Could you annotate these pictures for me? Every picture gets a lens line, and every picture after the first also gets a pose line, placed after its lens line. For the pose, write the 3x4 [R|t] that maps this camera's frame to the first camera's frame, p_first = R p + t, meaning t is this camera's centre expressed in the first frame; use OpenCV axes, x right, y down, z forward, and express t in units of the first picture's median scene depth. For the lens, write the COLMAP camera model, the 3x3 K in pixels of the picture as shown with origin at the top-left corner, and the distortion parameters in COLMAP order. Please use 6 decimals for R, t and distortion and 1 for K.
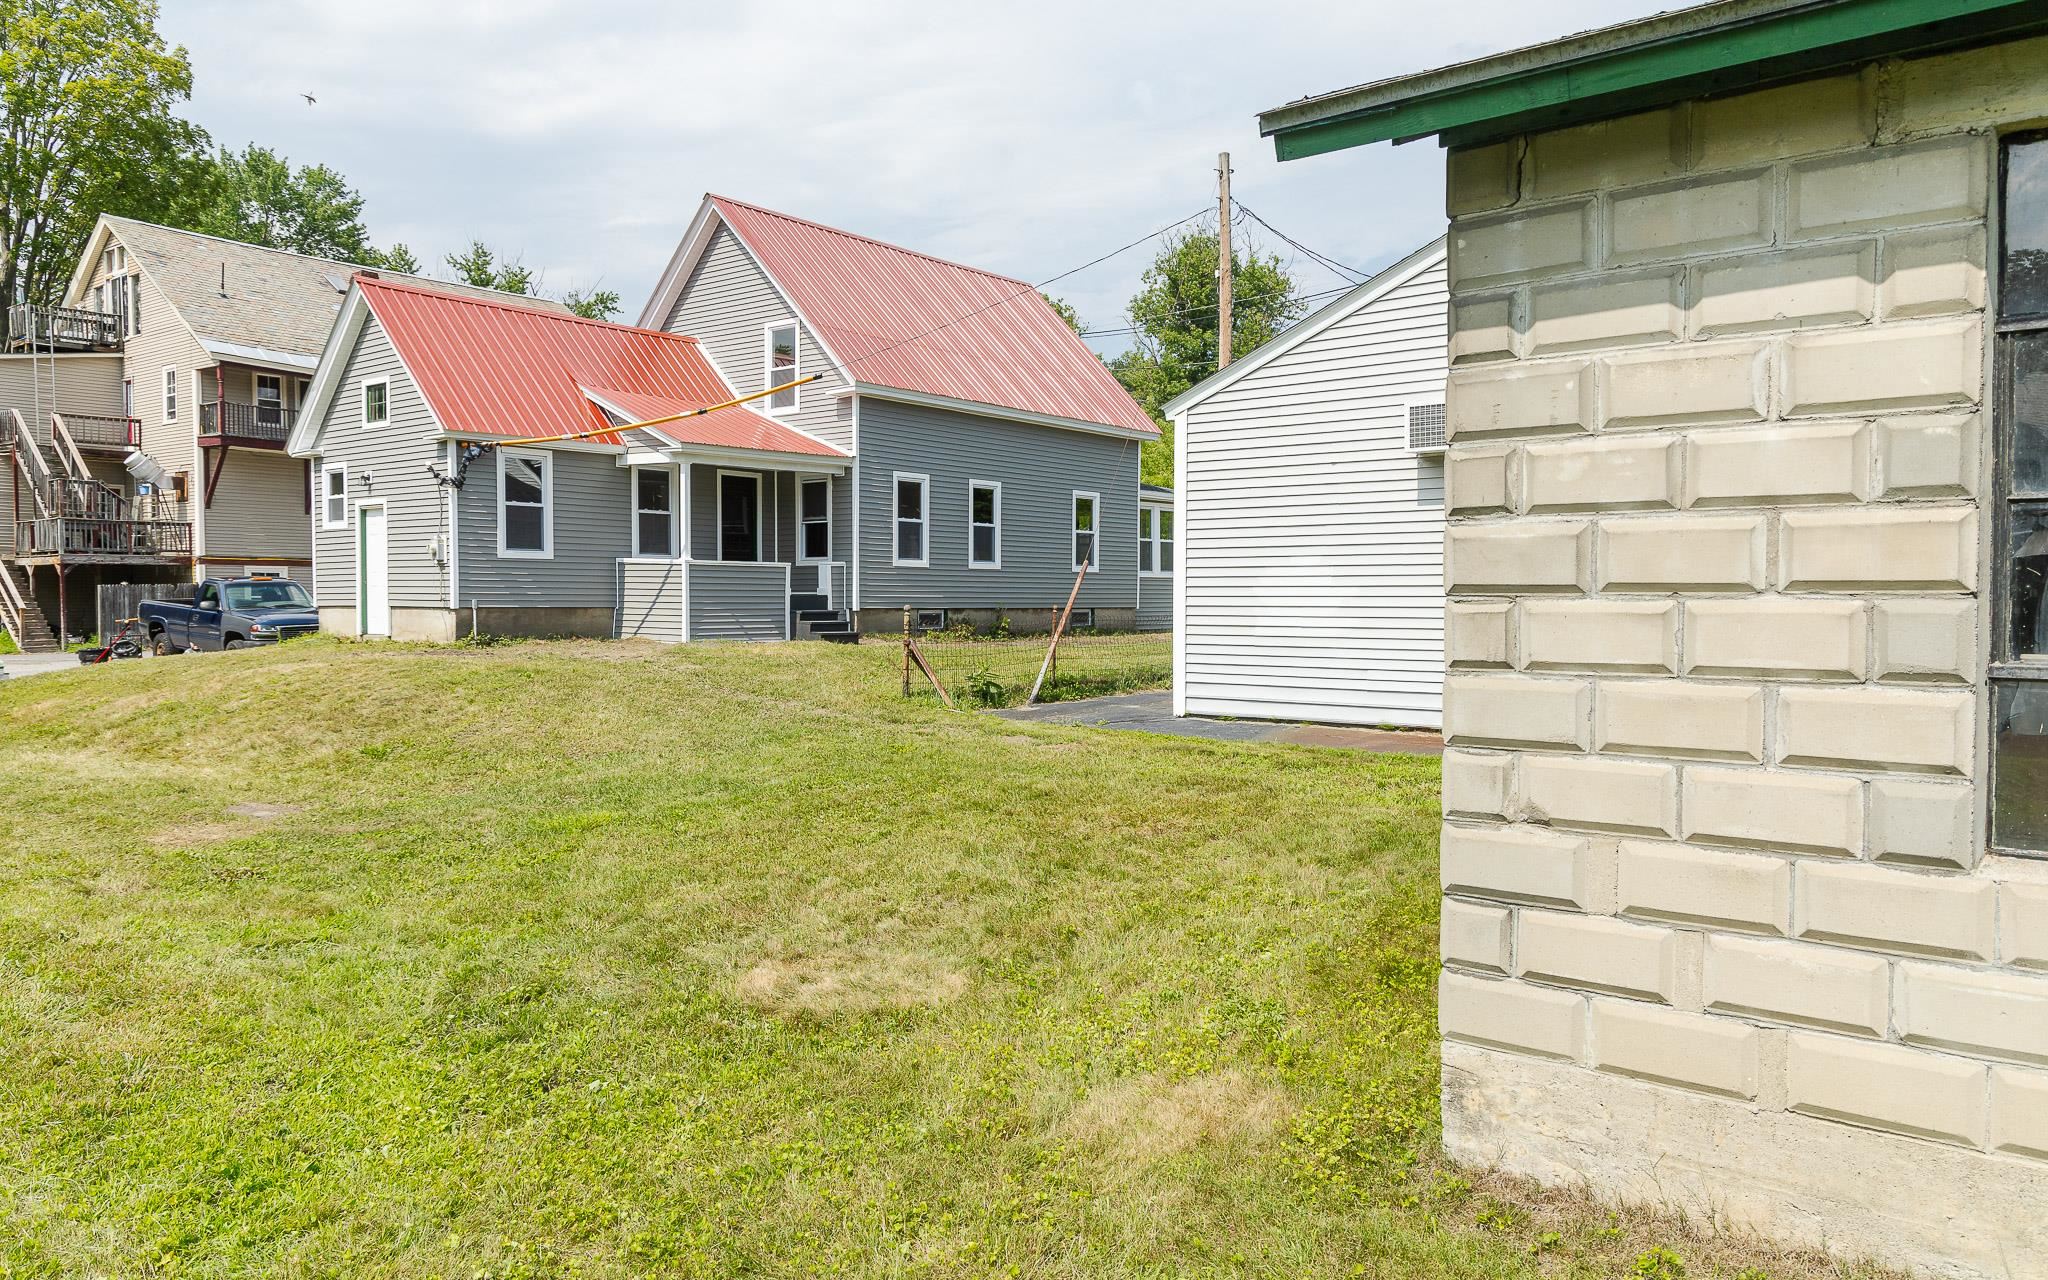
lens RADIAL K [[1387.2, 0, 1024.0], [0, 1387.2, 640.0], [0, 0, 1]] dist [0.050752, 0.000868]
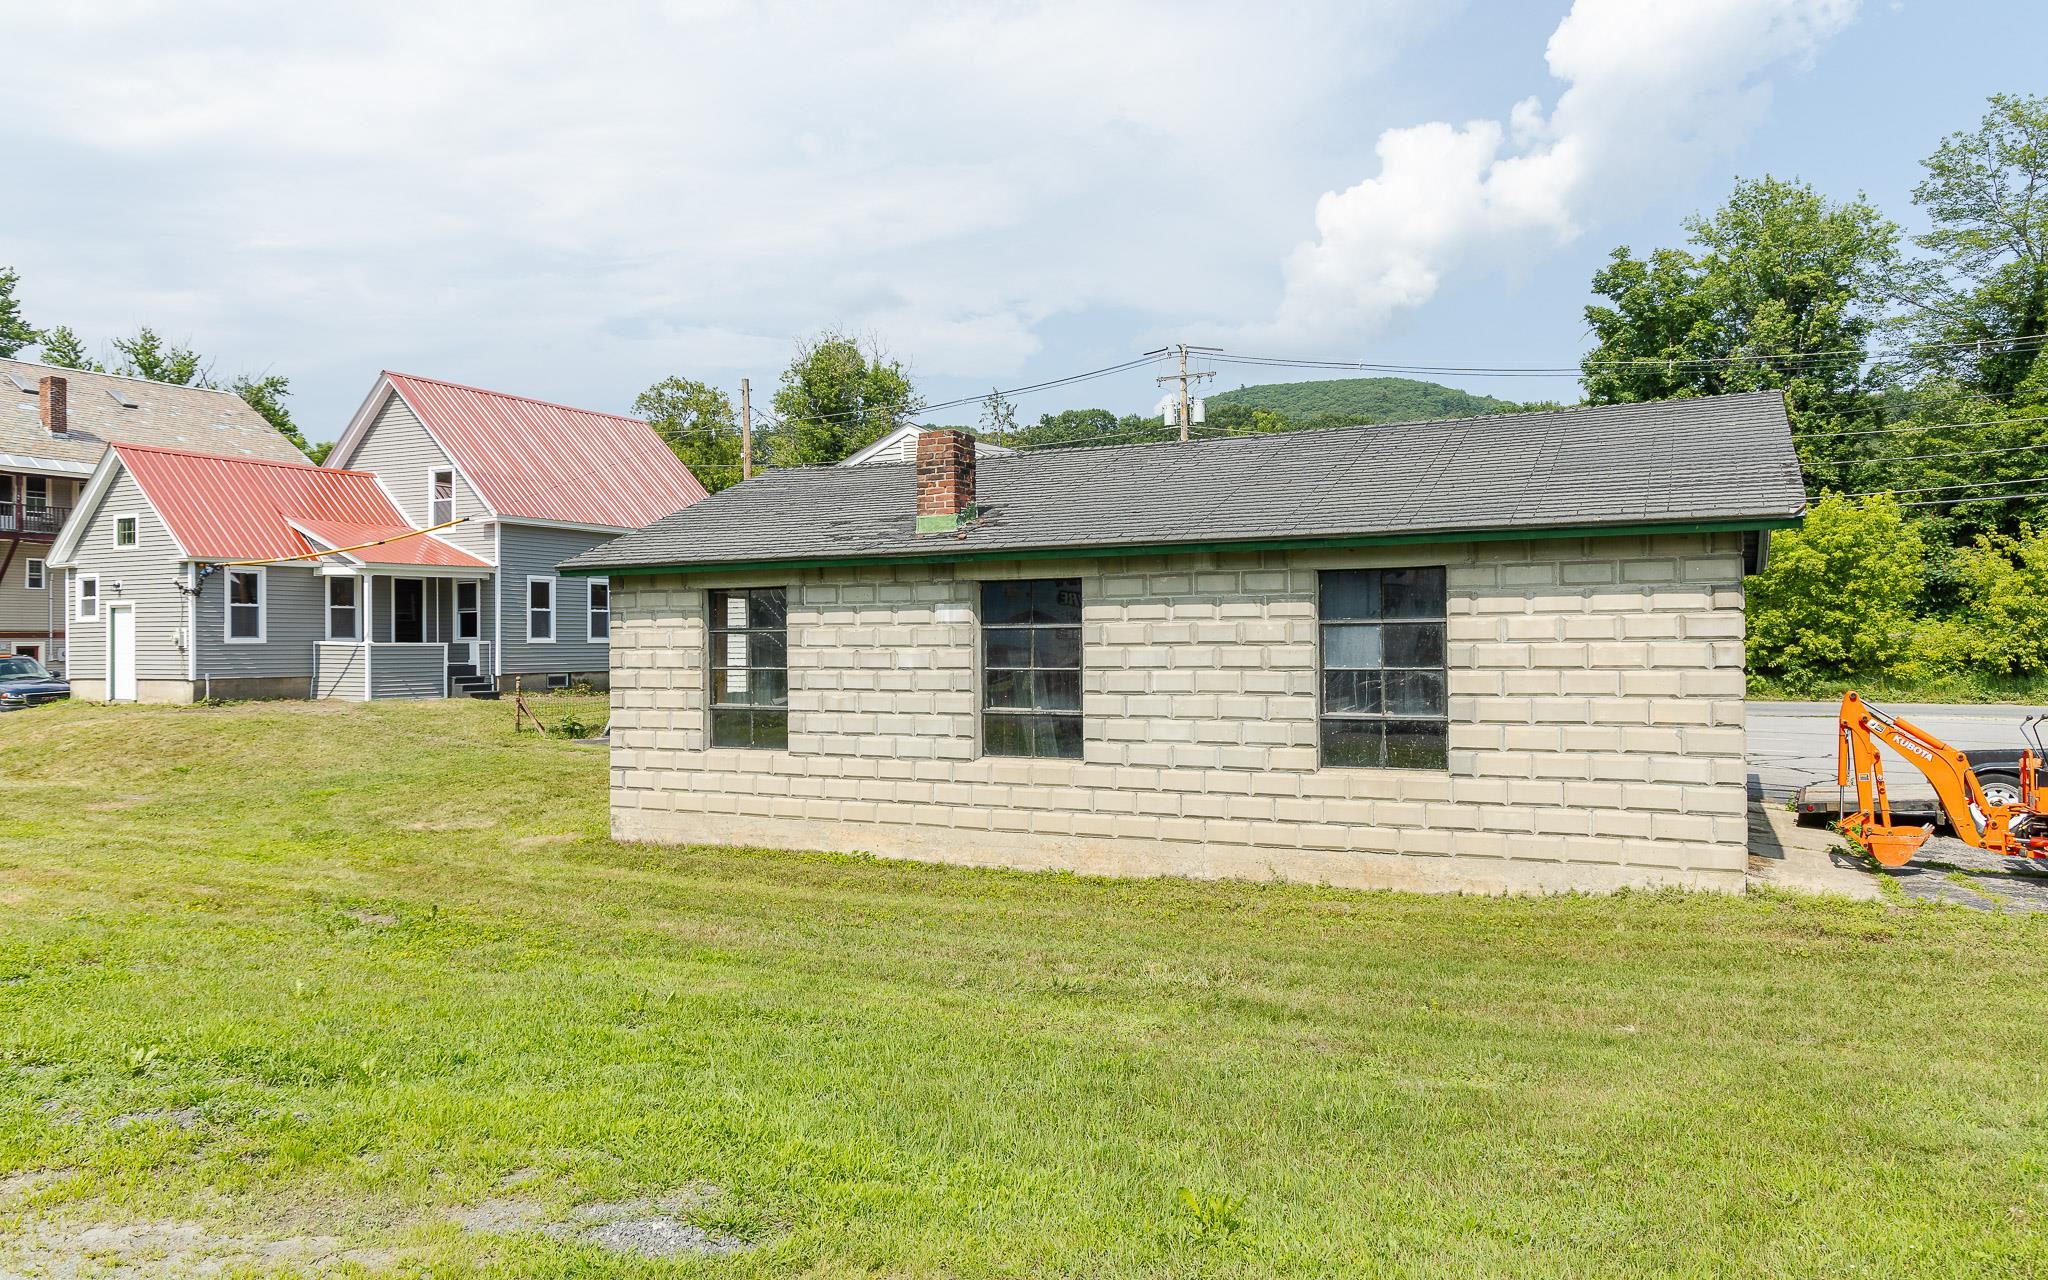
lens RADIAL K [[1423.8, 0, 1024.0], [0, 1423.8, 640.0], [0, 0, 1]] dist [0.034310, -0.002258]
pose [[0.979330, -0.008843, 0.202076, 0.112335], [0.015243, 0.999429, -0.030139, -0.005874], [-0.201695, 0.032596, 0.978906, -0.546104]]
